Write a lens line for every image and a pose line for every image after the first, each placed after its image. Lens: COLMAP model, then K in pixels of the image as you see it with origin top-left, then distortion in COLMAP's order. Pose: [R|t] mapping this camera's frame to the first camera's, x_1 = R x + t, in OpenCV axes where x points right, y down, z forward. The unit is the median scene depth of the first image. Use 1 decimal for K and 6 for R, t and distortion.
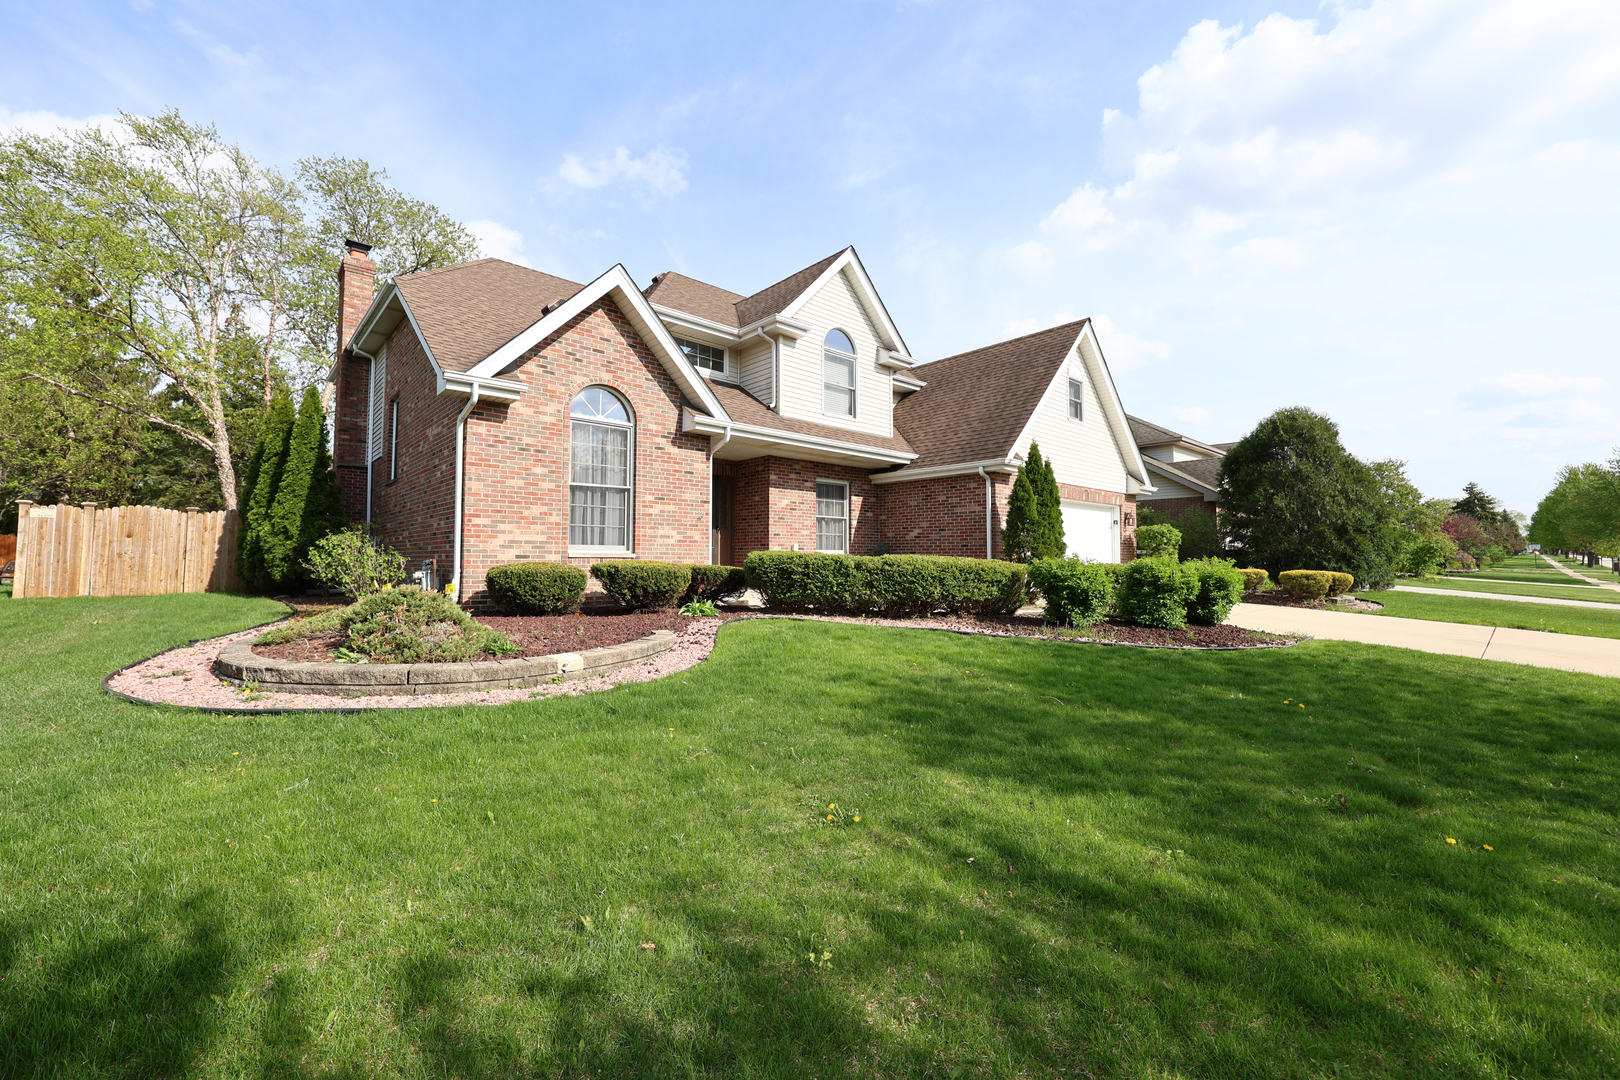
lens RADIAL K [[654.8, 0, 817.4], [0, 654.8, 534.5], [0, 0, 1]] dist [0.002109, 0.000107]
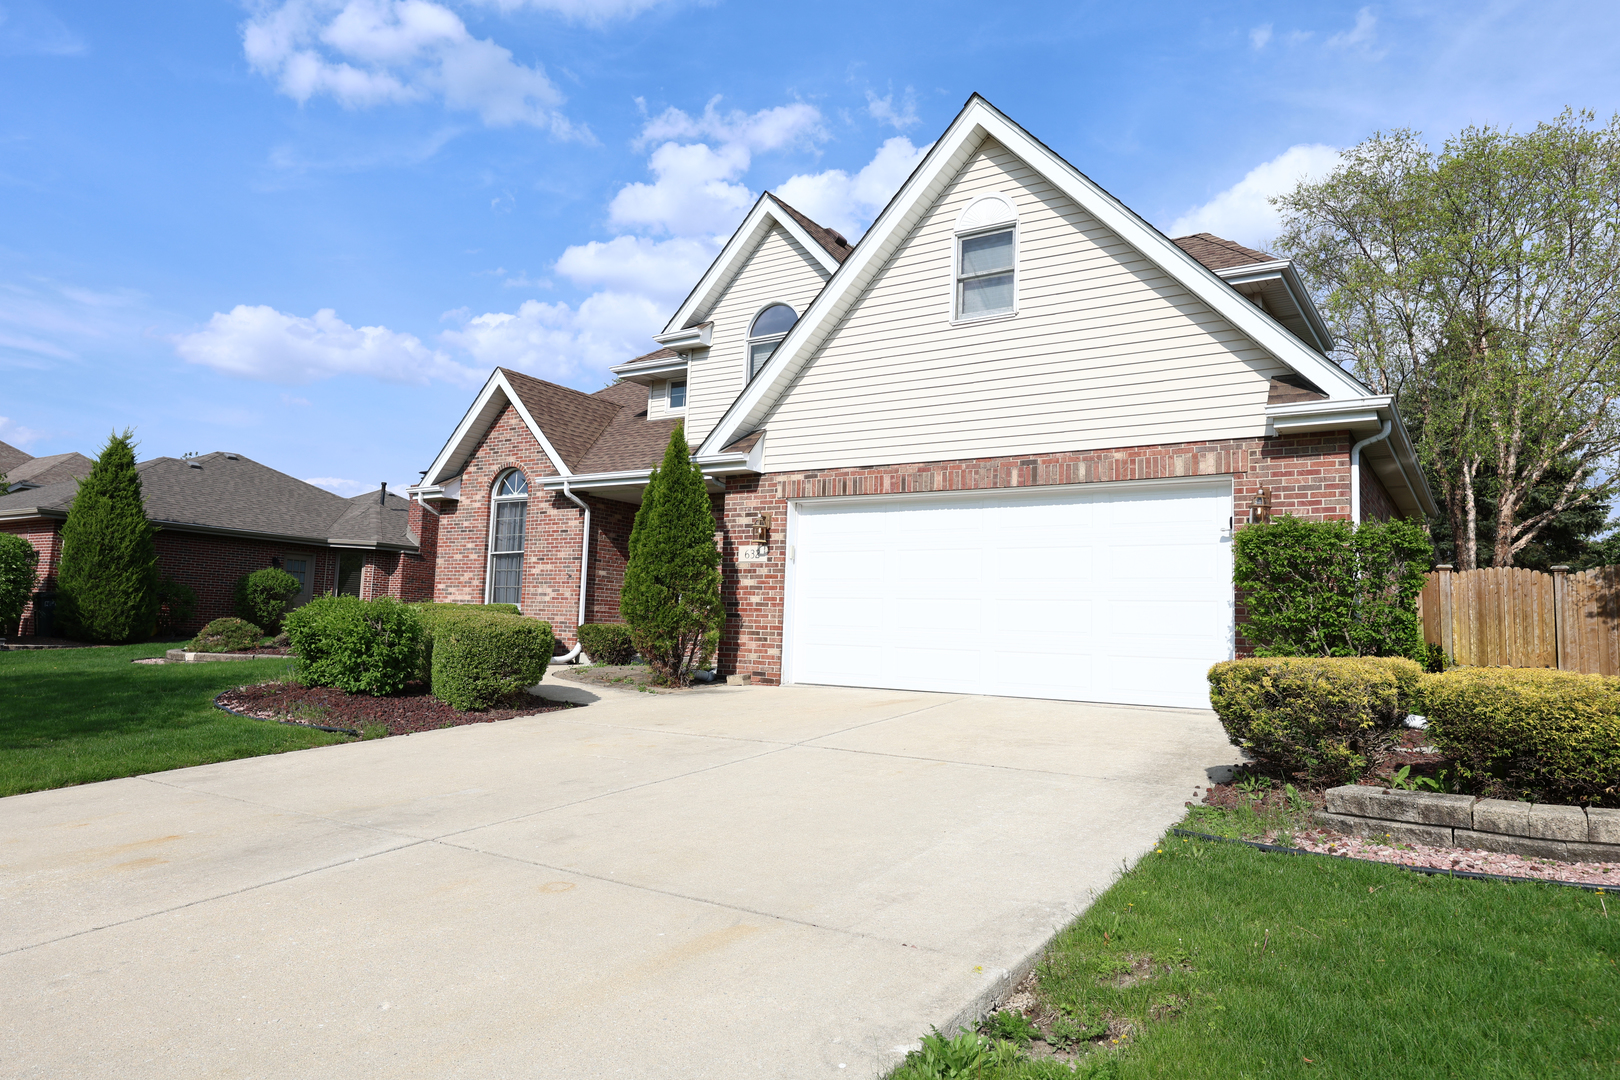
lens RADIAL K [[1031.7, 0, 801.6], [0, 1031.7, 556.0], [0, 0, 1]] dist [-0.010007, -0.000588]
pose [[0.234667, -0.072646, -0.969357, 1.394831], [-0.000630, 0.997192, -0.074885, 0.061757], [0.972076, 0.018183, 0.233962, 0.946726]]
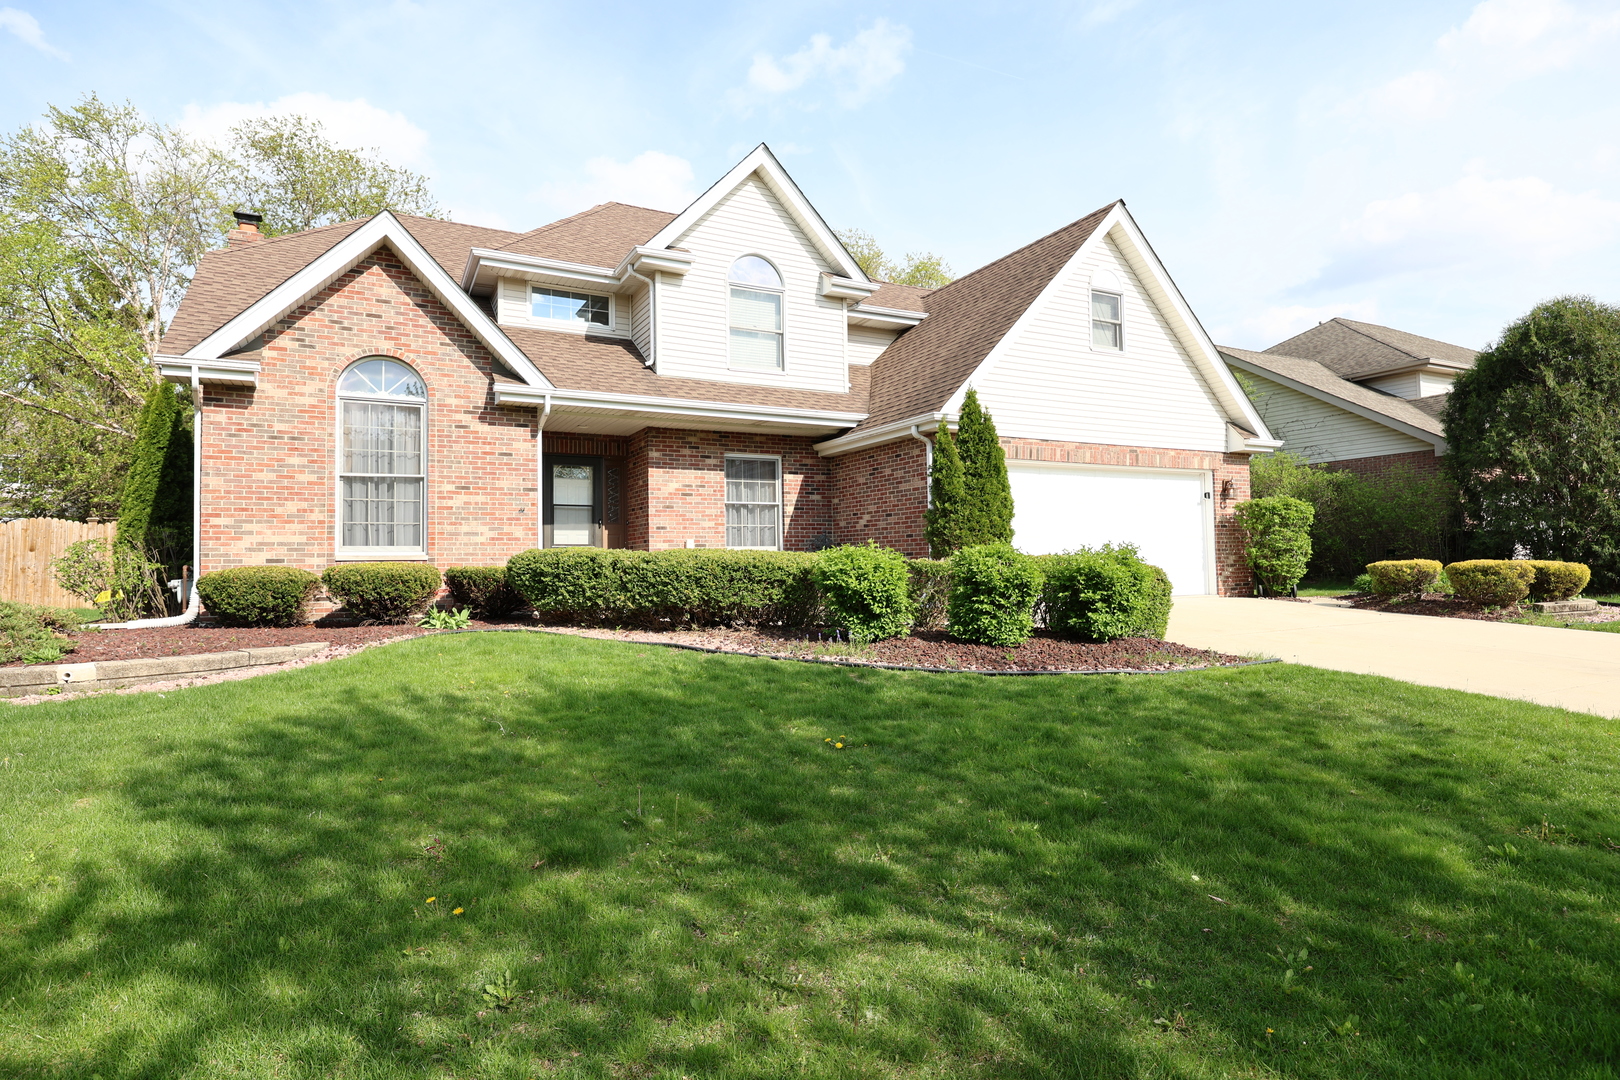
lens RADIAL K [[878.8, 0, 815.2], [0, 878.8, 533.8], [0, 0, 1]] dist [0.004532, 0.000216]
pose [[0.968501, -0.028290, -0.247398, 0.425122], [0.028578, 0.999589, -0.002430, 0.016824], [0.247365, -0.004717, 0.968911, 0.037621]]
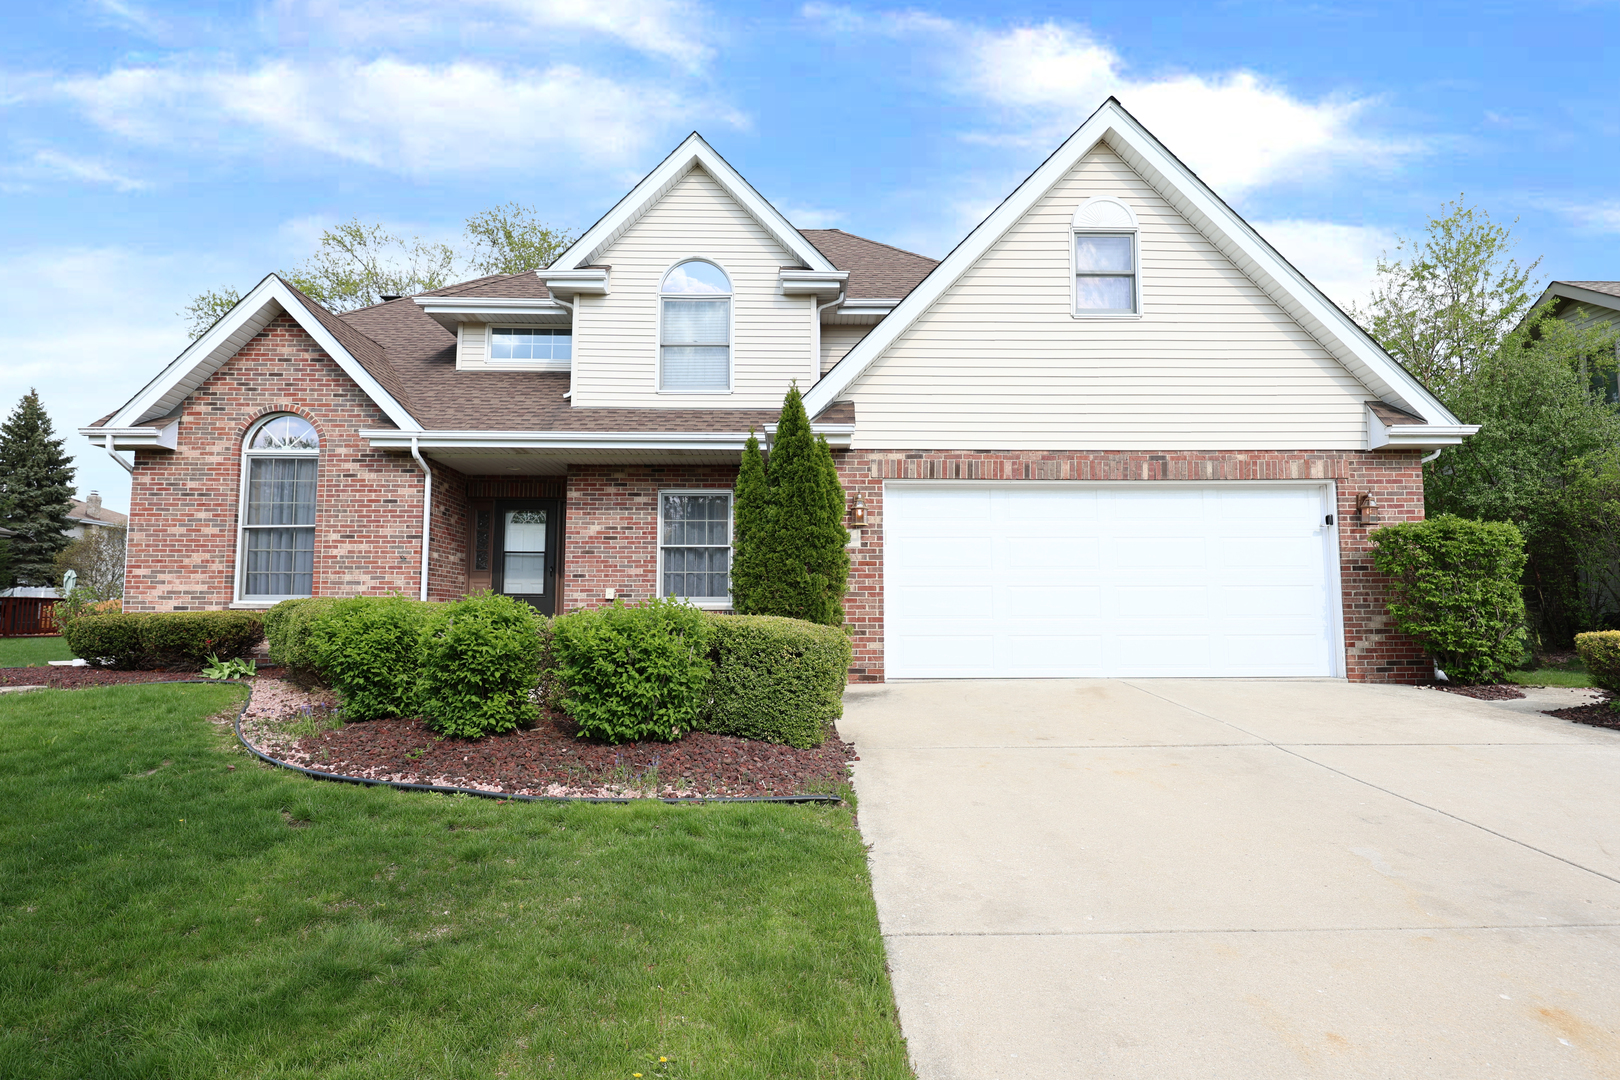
lens RADIAL K [[965.0, 0, 802.6], [0, 965.0, 535.0], [0, 0, 1]] dist [0.005065, 0.000990]
pose [[0.742337, -0.063102, -0.667048, 0.914894], [0.025952, 0.997516, -0.065483, 0.034378], [0.669524, 0.031299, 0.742131, 0.450040]]
